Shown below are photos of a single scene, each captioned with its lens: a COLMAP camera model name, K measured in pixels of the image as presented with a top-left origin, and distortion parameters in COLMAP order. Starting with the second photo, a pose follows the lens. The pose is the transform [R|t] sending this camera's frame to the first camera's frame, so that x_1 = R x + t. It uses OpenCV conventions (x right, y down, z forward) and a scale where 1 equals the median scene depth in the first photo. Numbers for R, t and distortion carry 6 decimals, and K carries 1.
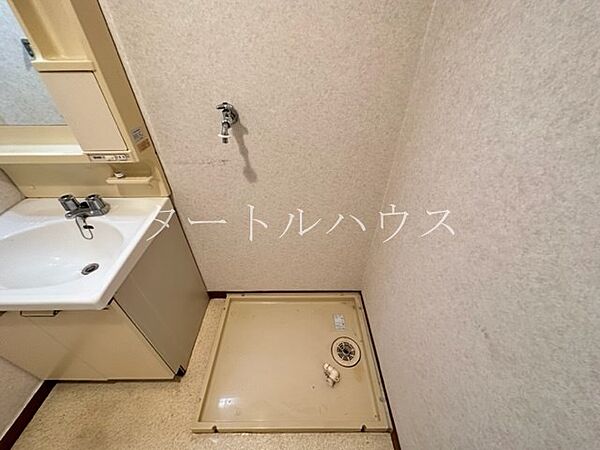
lens RADIAL K [[240.0, 0, 299.3], [0, 240.0, 225.3], [0, 0, 1]] dist [-0.001460, 0.000293]
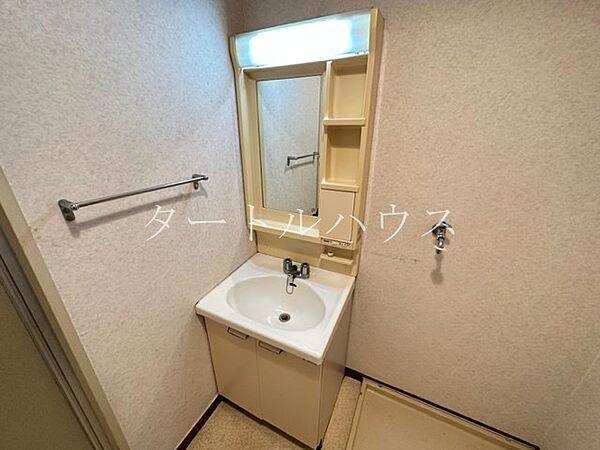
lens RADIAL K [[240.0, 0, 299.3], [0, 240.0, 224.8], [0, 0, 1]] dist [-0.001460, 0.000293]
pose [[0.896003, 0.169850, -0.410281, -0.370506], [-0.278086, 0.934966, -0.220244, -0.019886], [0.346190, 0.311433, 0.884965, -0.263269]]
